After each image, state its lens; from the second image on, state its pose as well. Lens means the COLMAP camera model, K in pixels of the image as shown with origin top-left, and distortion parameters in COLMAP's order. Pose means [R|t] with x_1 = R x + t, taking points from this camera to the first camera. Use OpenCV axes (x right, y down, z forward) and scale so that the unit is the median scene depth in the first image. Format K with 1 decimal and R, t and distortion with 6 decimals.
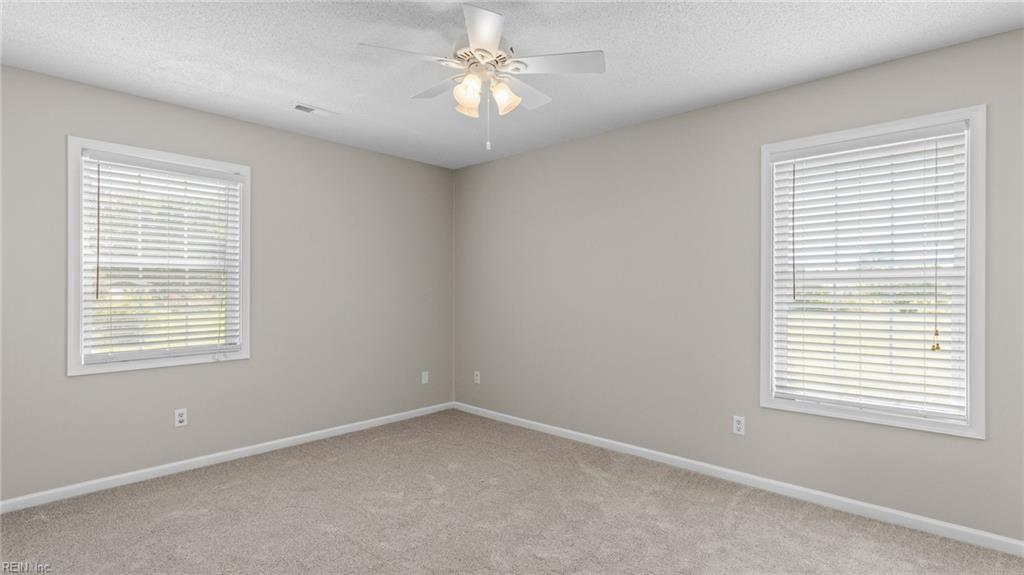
lens RADIAL K [[498.2, 0, 508.9], [0, 498.2, 288.9], [0, 0, 1]] dist [0.010729, -0.004309]
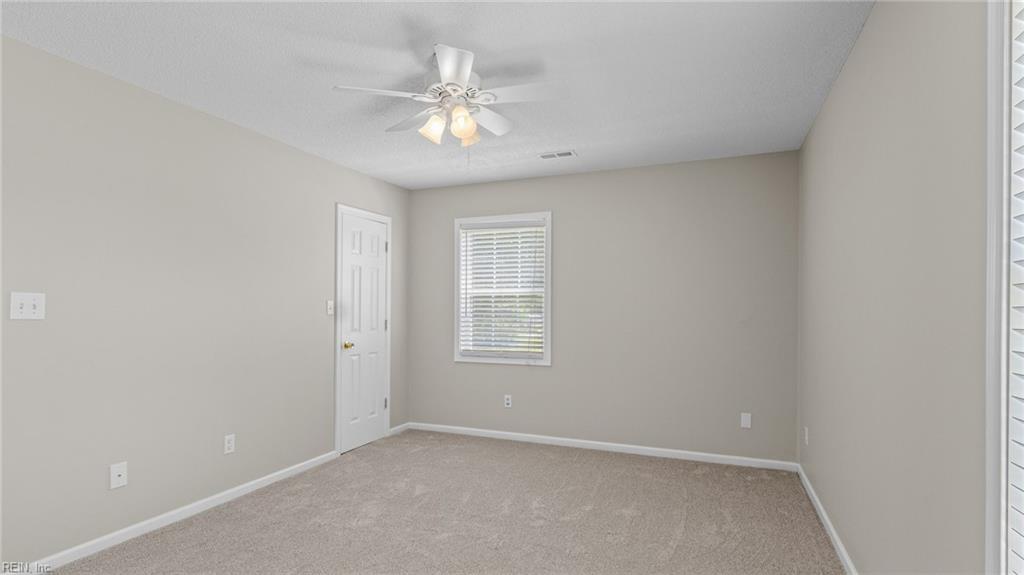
lens RADIAL K [[498.2, 0, 500.1], [0, 498.2, 306.5], [0, 0, 1]] dist [0.010729, -0.004309]
pose [[0.347252, -0.003038, -0.937767, 0.632654], [-0.005068, 0.999974, -0.005116, -0.001852], [0.937758, 0.006529, 0.347227, 0.474859]]
